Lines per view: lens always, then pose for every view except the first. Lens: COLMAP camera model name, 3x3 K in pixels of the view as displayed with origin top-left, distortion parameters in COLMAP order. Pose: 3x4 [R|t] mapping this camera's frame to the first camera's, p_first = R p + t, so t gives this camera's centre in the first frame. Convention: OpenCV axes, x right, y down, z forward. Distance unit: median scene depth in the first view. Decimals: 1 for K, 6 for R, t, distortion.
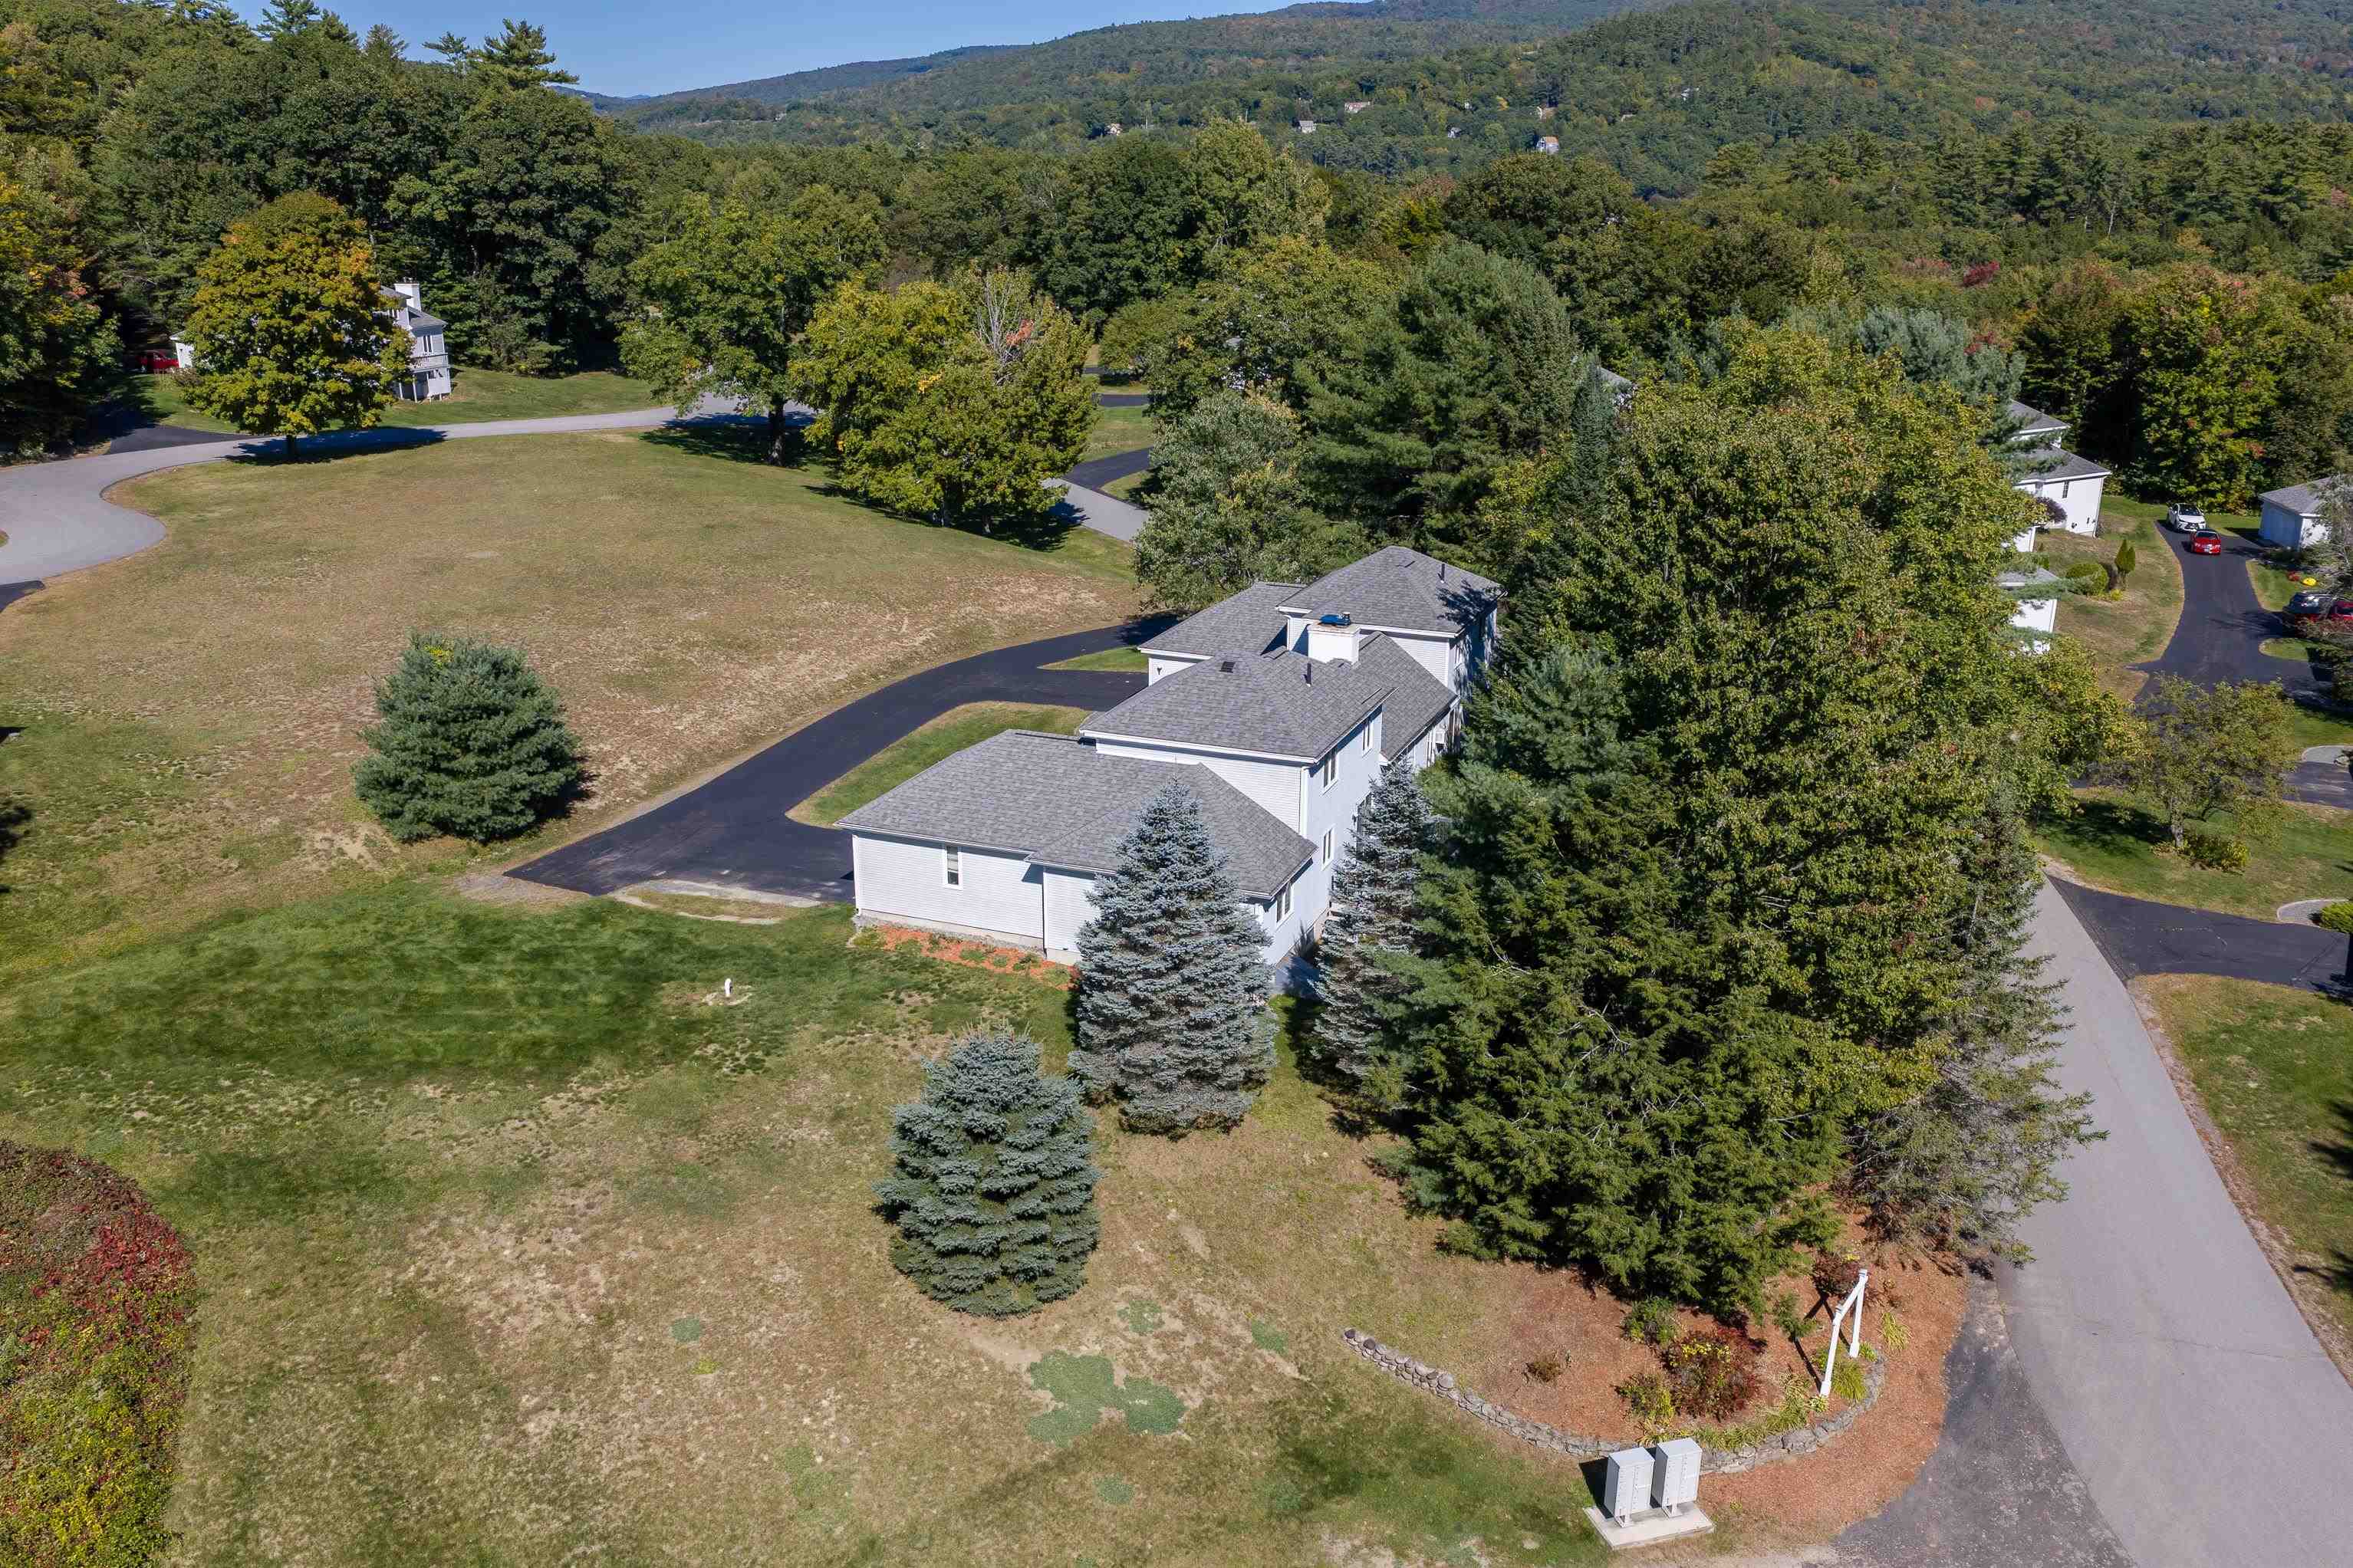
lens RADIAL K [[1921.2, 0, 1176.1], [0, 1921.2, 781.0], [0, 0, 1]] dist [-0.000047, -0.005825]
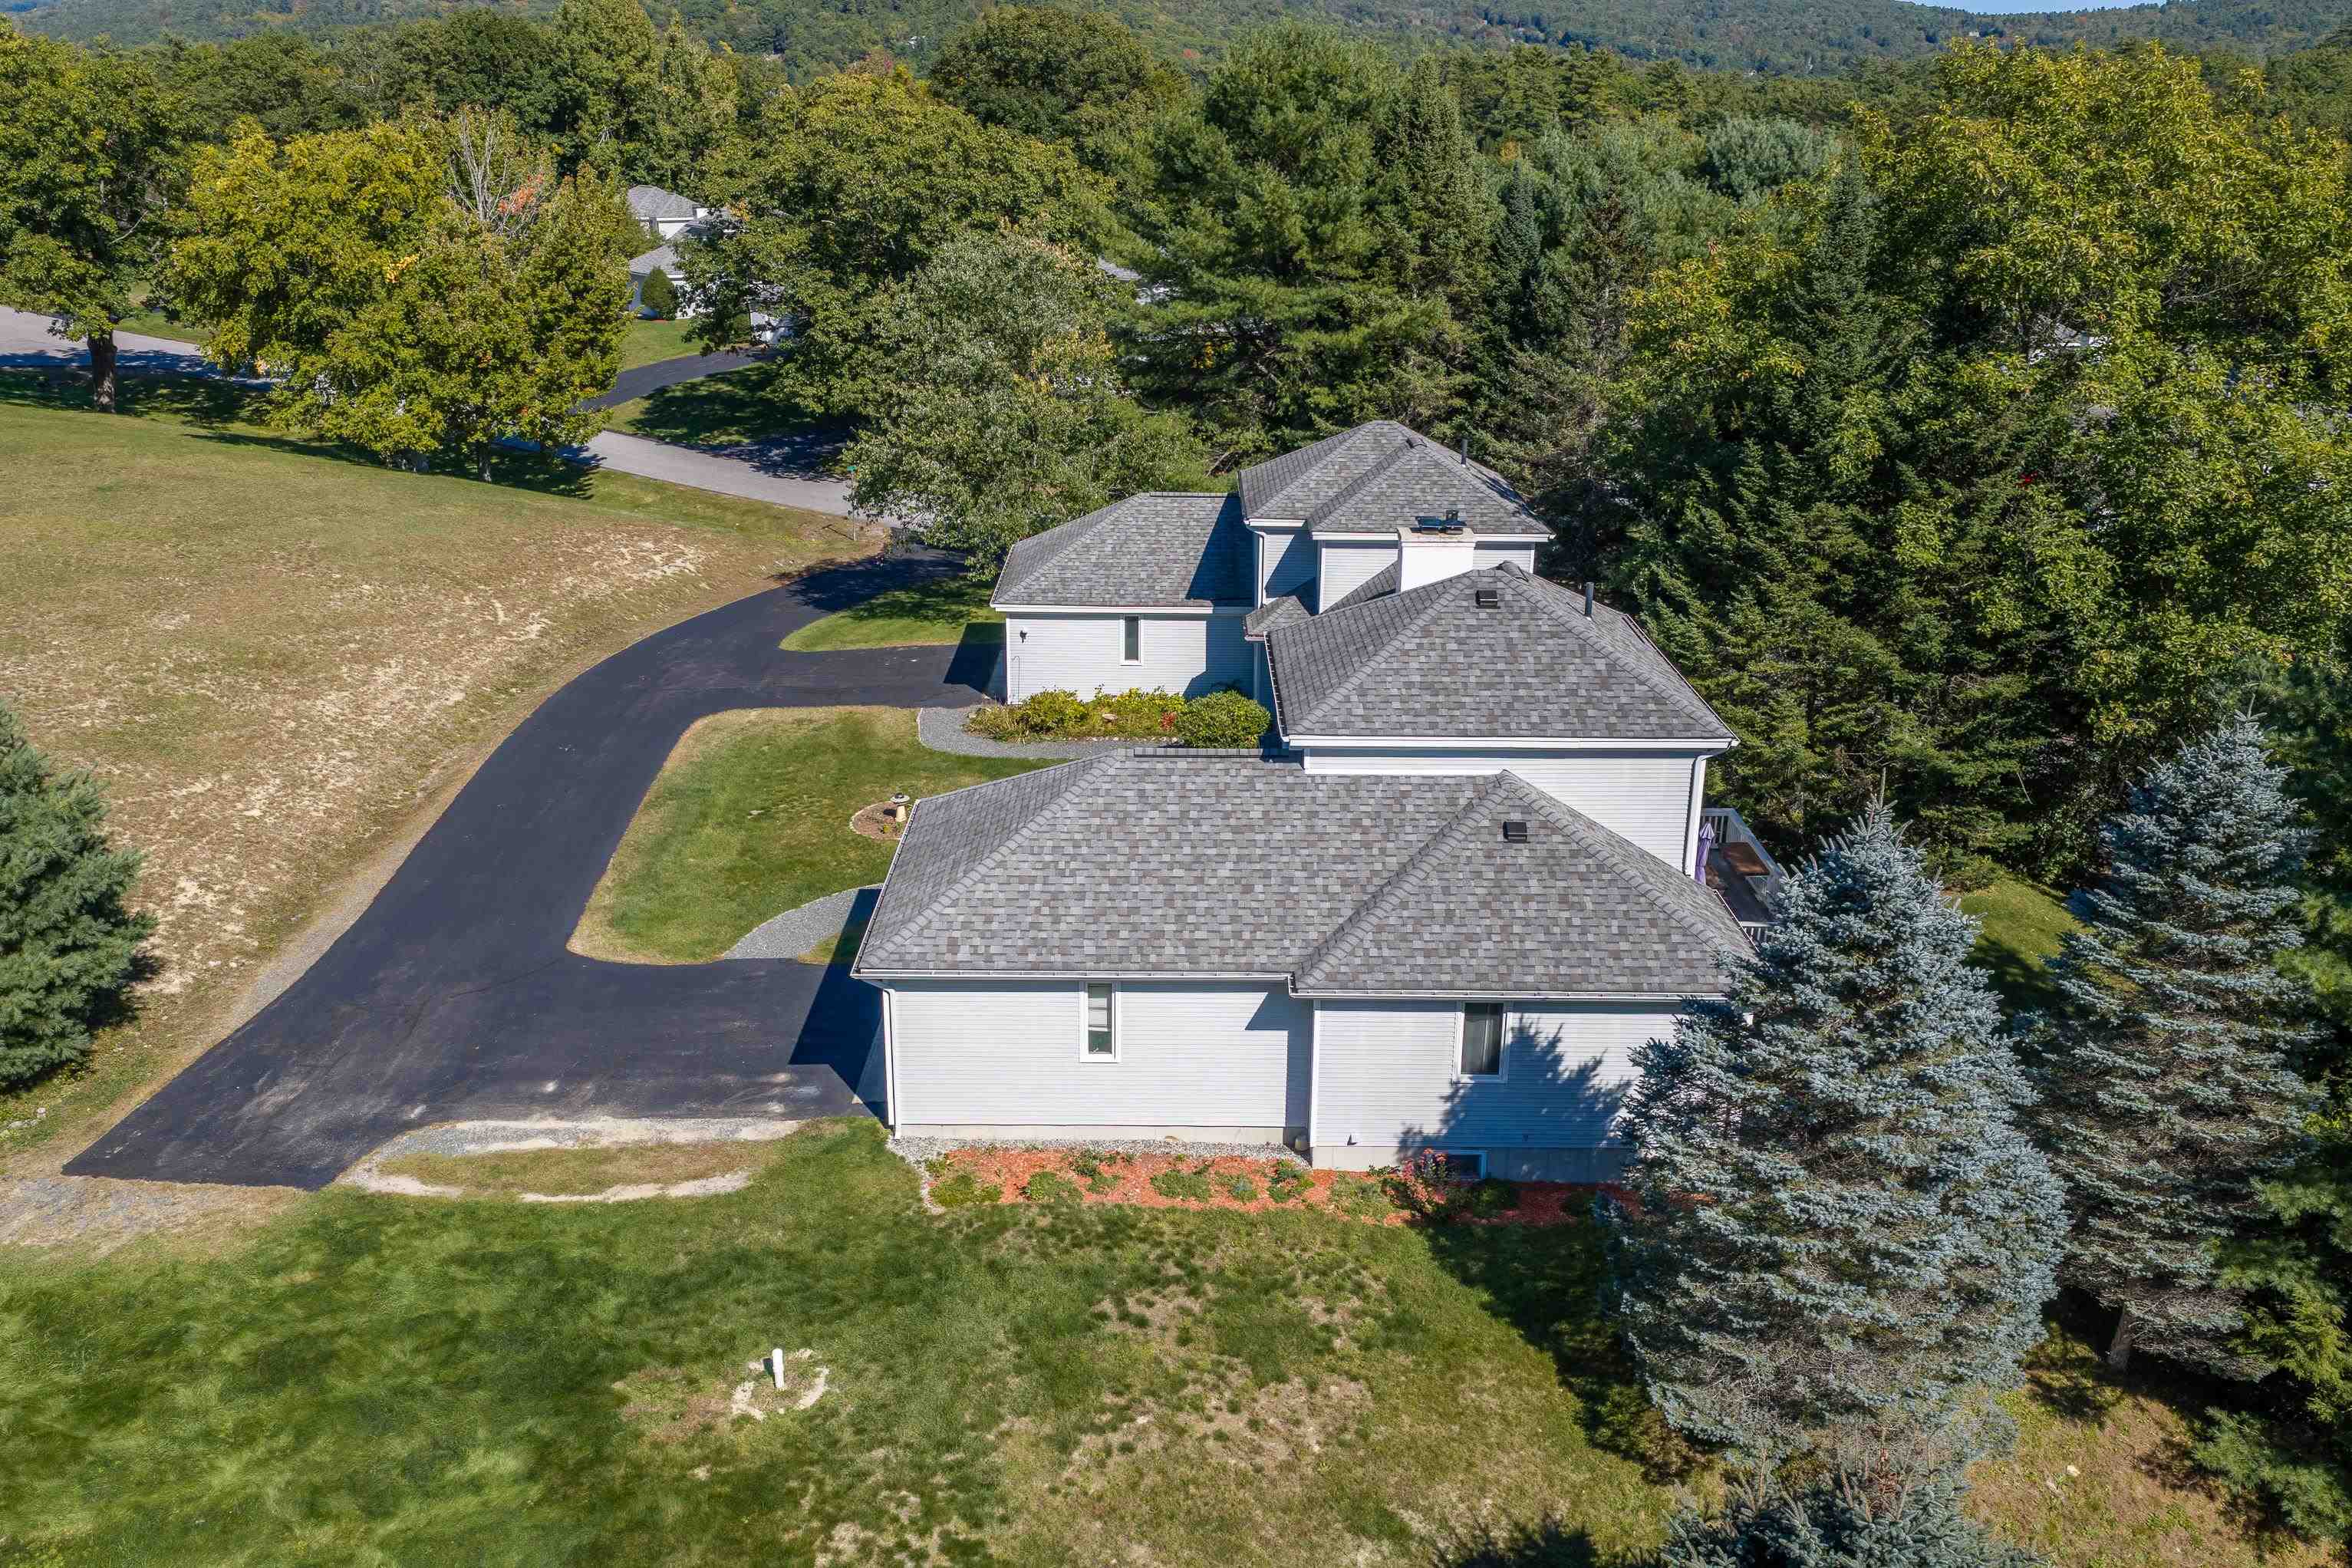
lens RADIAL K [[1920.7, 0, 1175.0], [0, 1920.7, 789.9], [0, 0, 1]] dist [-0.000047, -0.005825]
pose [[0.926672, -0.120182, 0.356140, -0.140232], [0.111407, 0.992750, 0.045131, -0.020209], [-0.358982, -0.002145, 0.933342, 0.253487]]
